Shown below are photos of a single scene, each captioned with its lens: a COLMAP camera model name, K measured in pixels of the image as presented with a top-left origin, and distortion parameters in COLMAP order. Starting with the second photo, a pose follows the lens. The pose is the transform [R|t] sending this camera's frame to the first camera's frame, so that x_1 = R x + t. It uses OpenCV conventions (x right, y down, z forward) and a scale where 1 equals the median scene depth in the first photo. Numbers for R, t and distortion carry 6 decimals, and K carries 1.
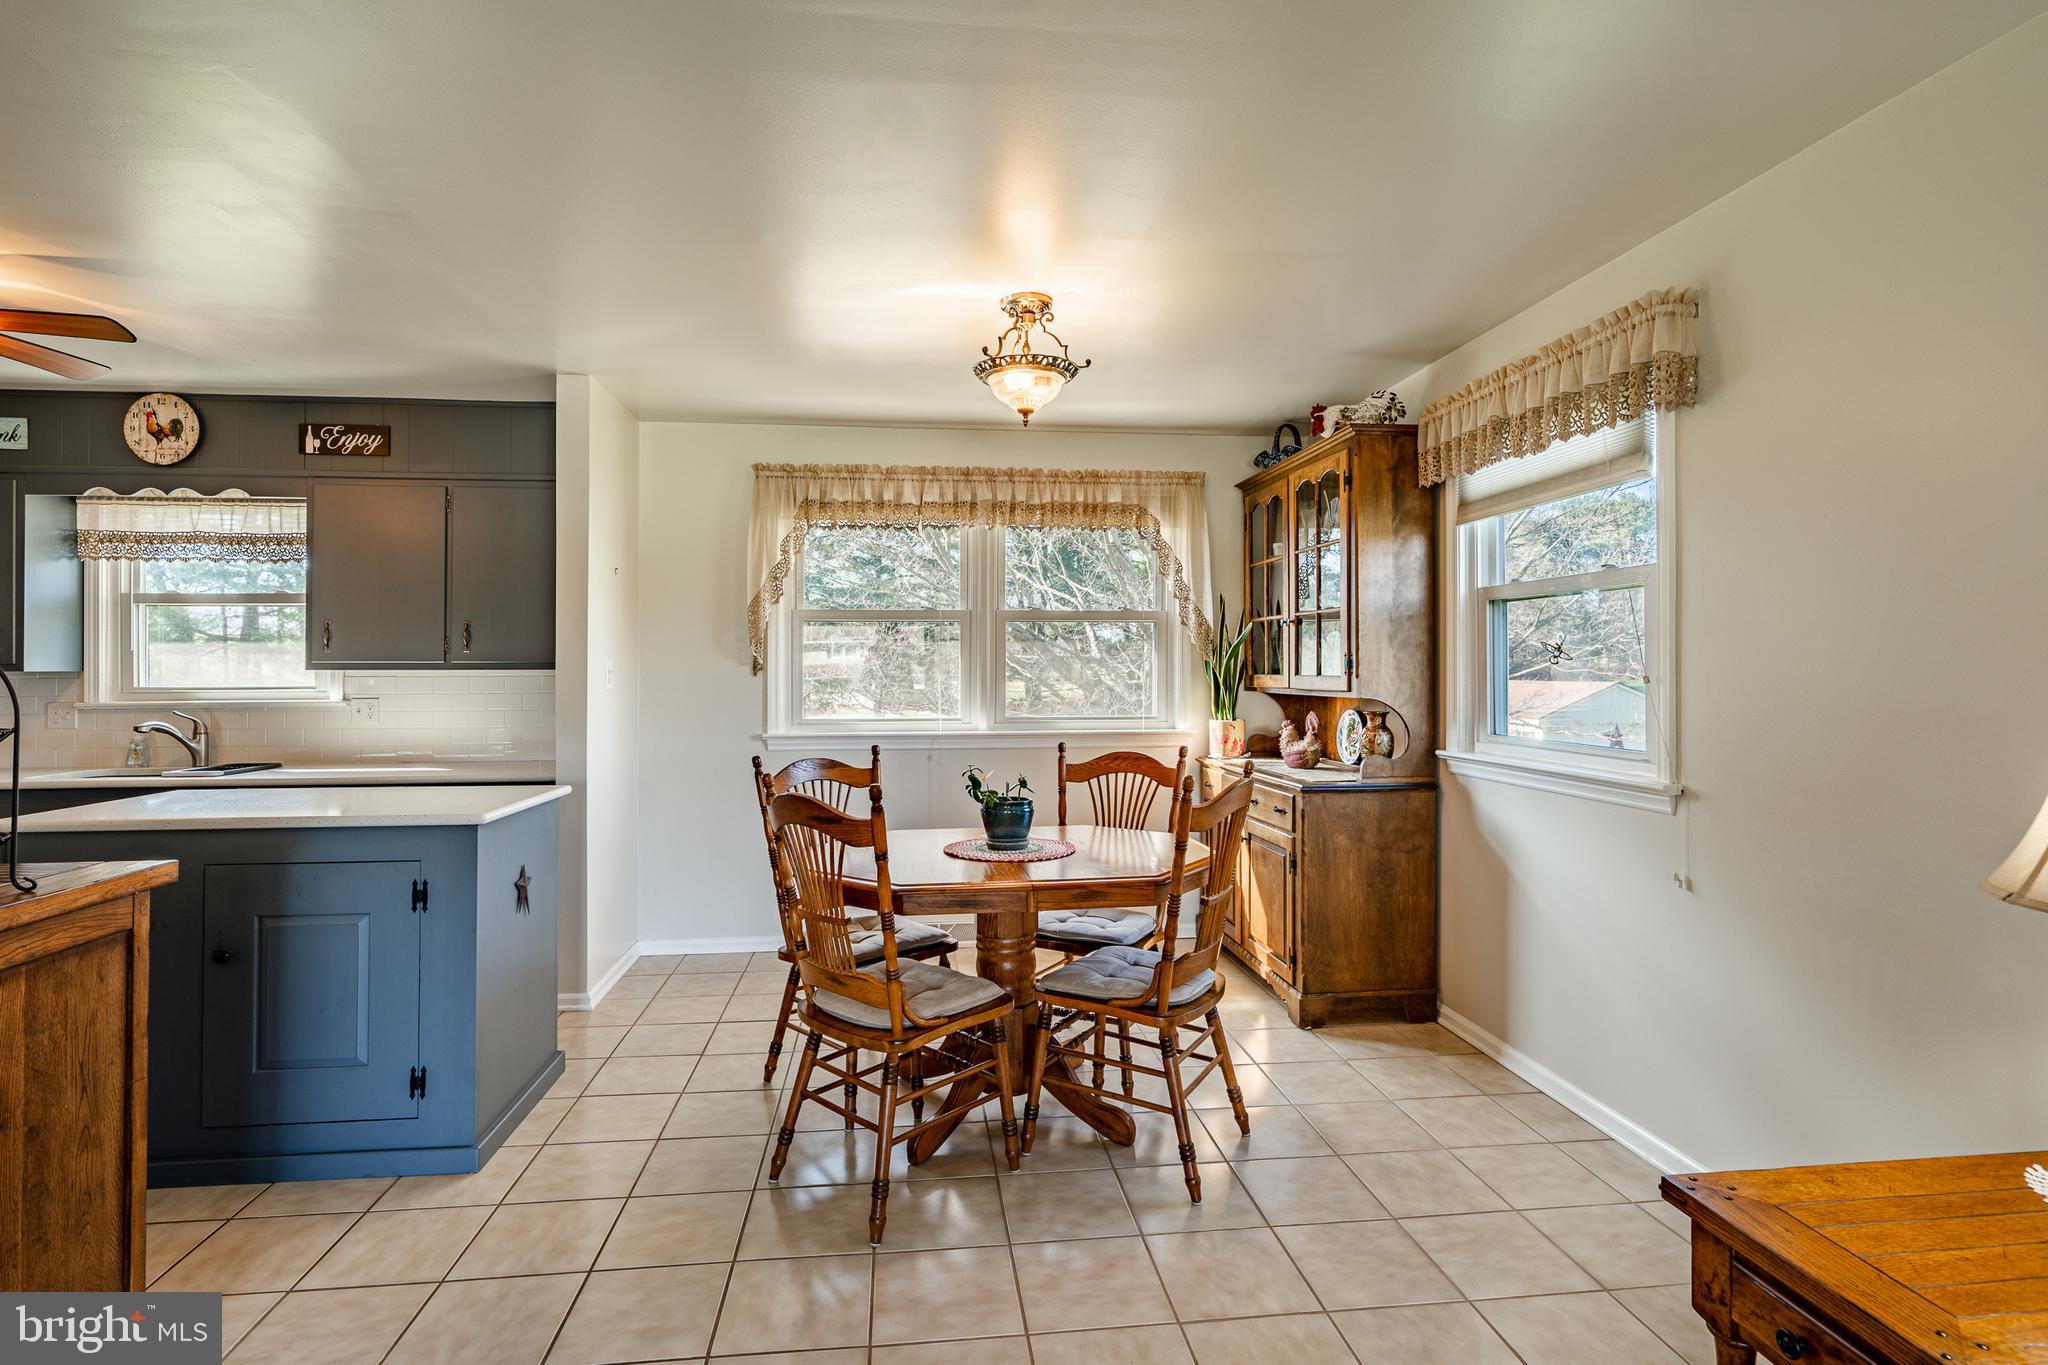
lens RADIAL K [[977.3, 0, 1006.7], [0, 977.3, 677.5], [0, 0, 1]] dist [-0.001707, -0.000474]
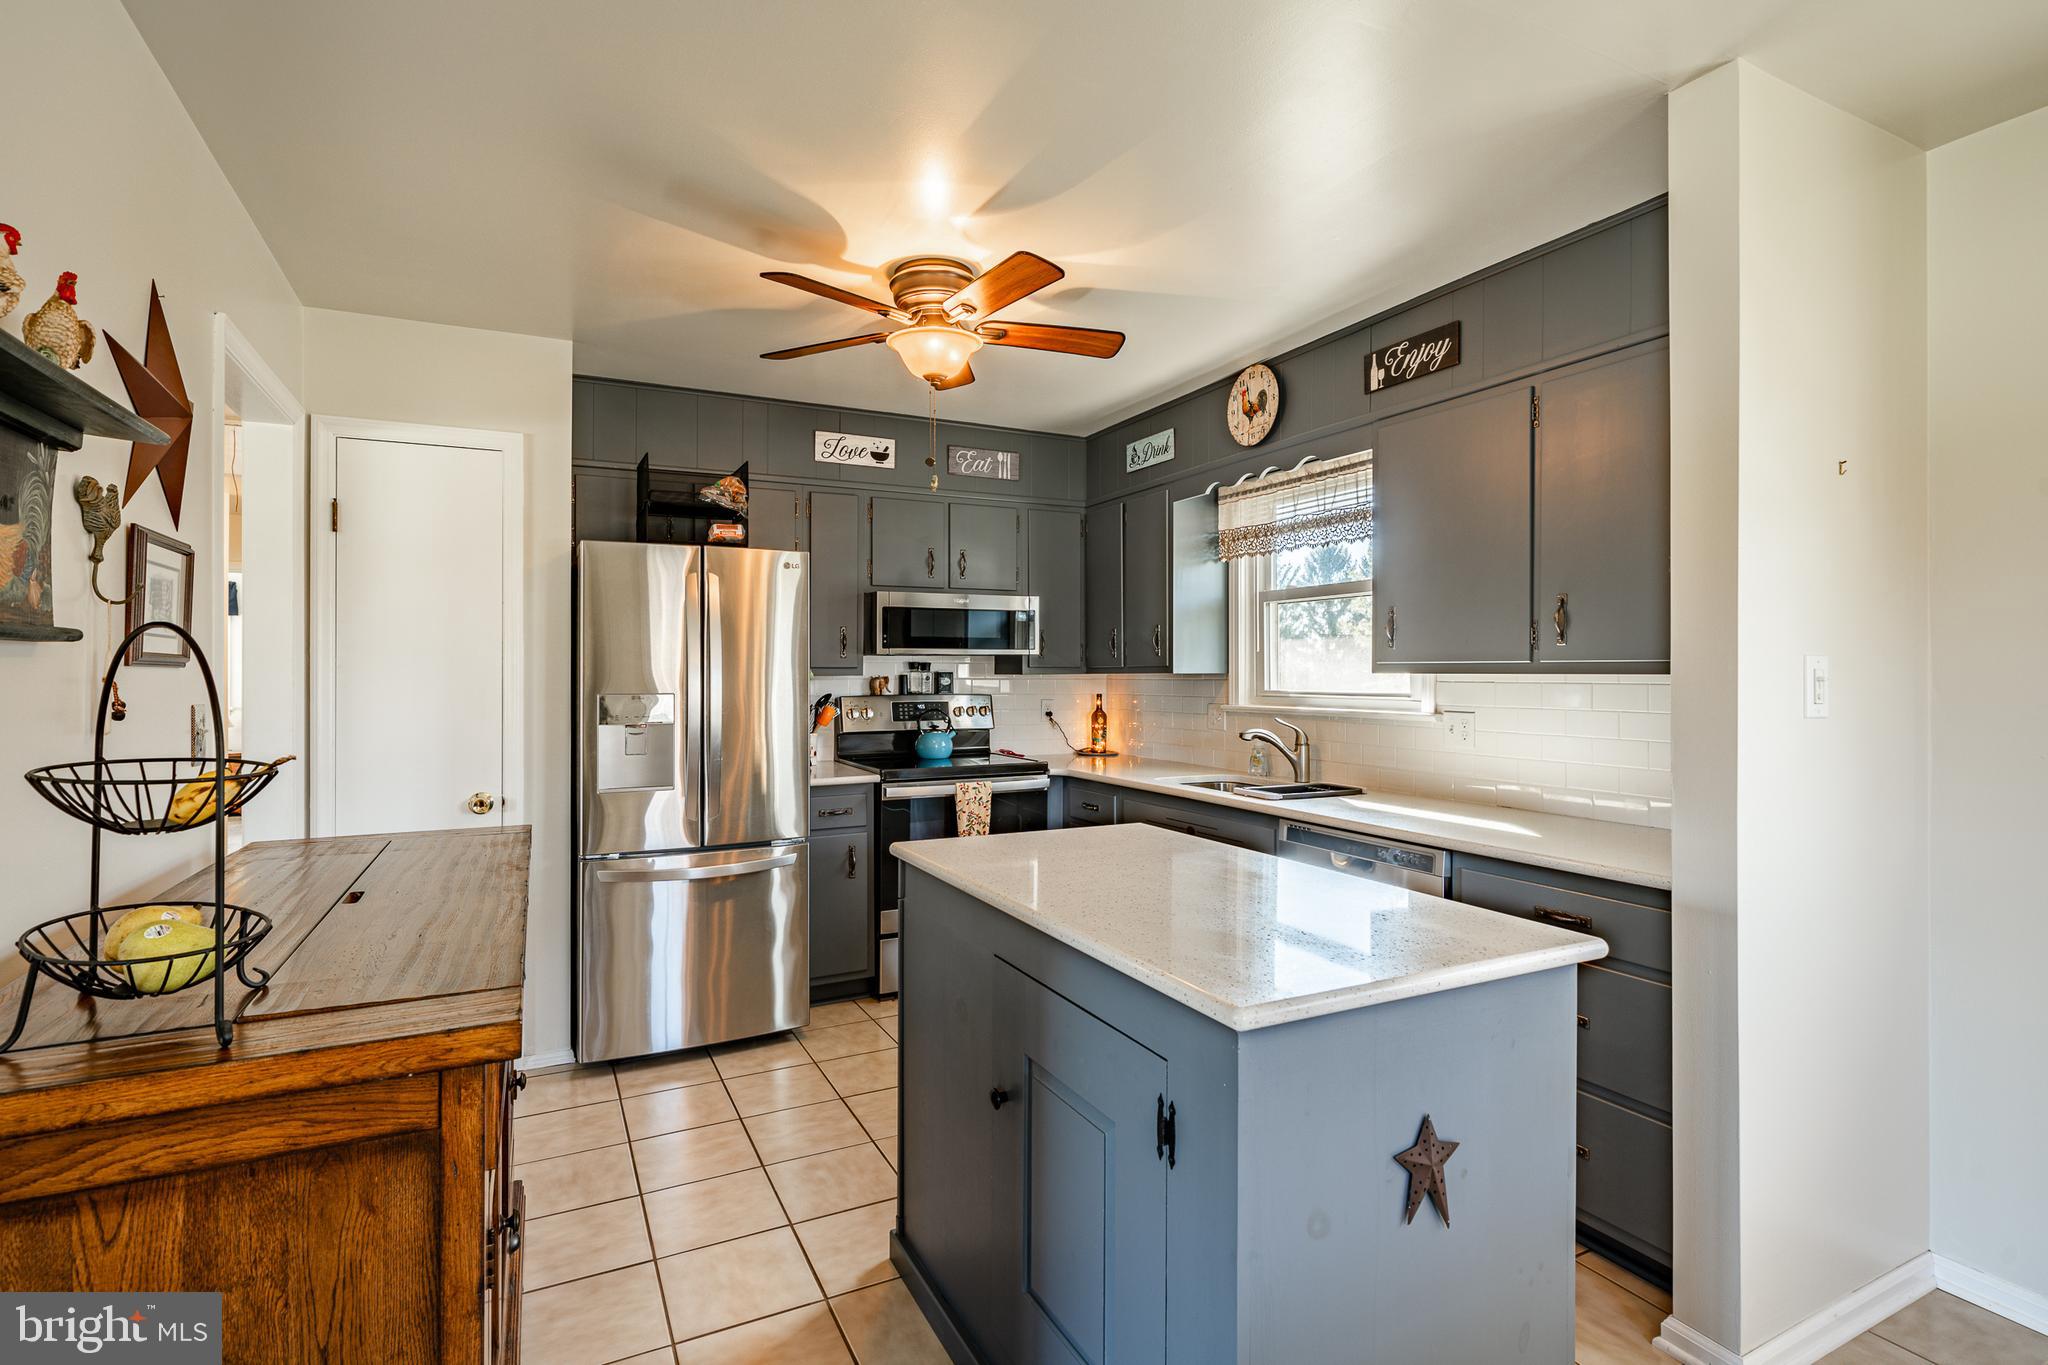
lens RADIAL K [[977.3, 0, 1012.5], [0, 977.3, 663.6], [0, 0, 1]] dist [-0.001707, -0.000474]
pose [[0.349759, -0.005621, -0.936823, -0.100606], [-0.007538, 0.999933, -0.008814, -0.007056], [0.936809, 0.010144, 0.349693, 0.480616]]
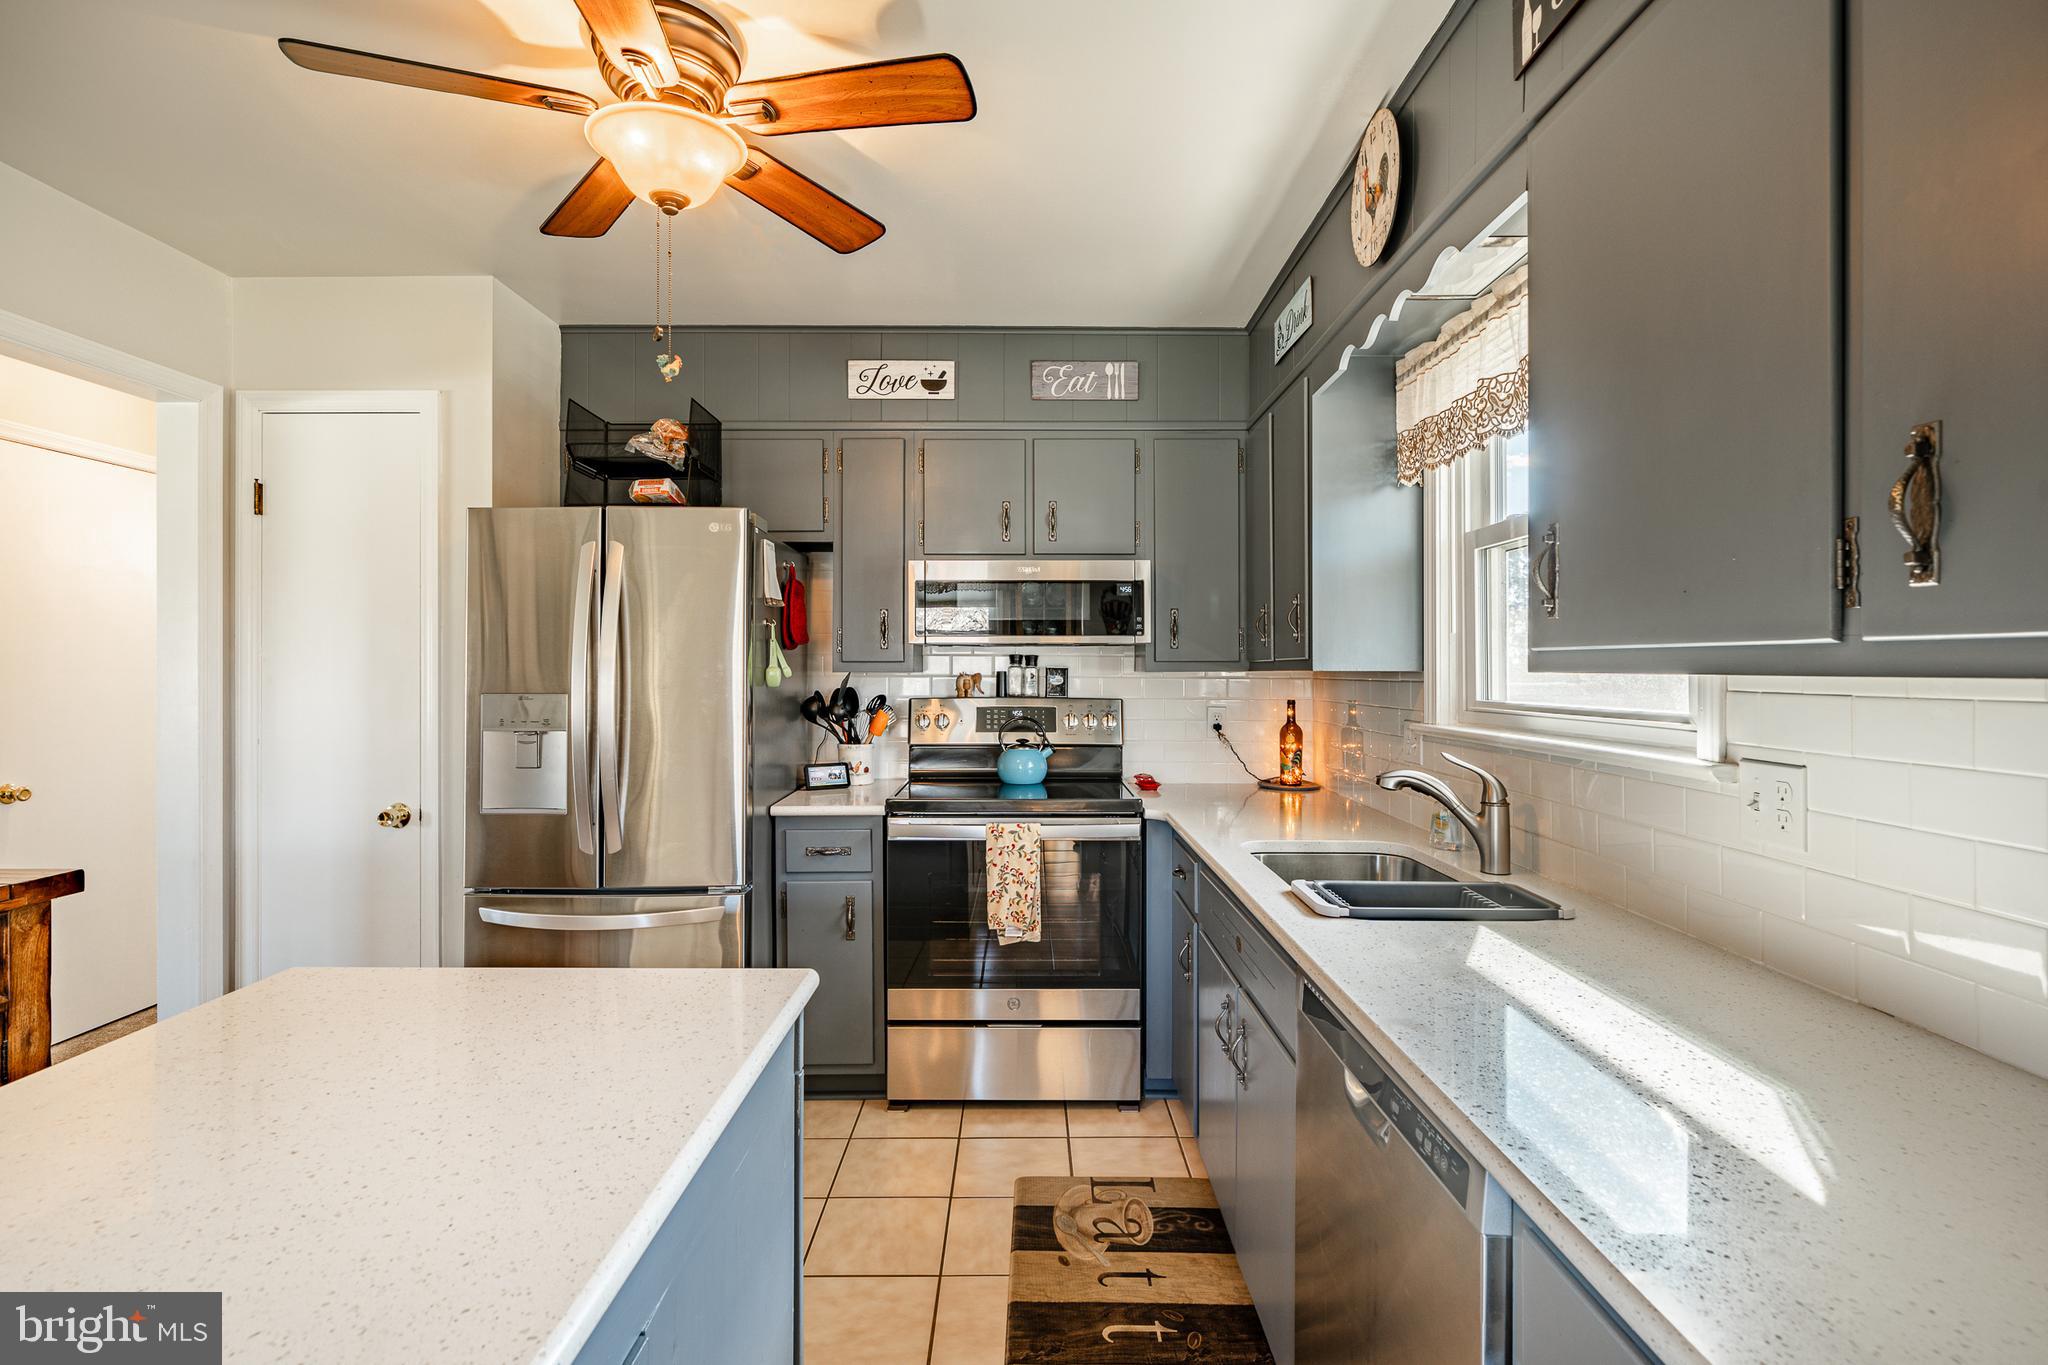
lens RADIAL K [[977.3, 0, 1014.2], [0, 977.3, 660.3], [0, 0, 1]] dist [-0.001707, -0.000474]
pose [[-0.102755, -0.005377, -0.994692, -0.349809], [-0.010364, 0.999937, -0.004334, -0.009366], [0.994653, 0.009864, -0.102804, 0.871611]]
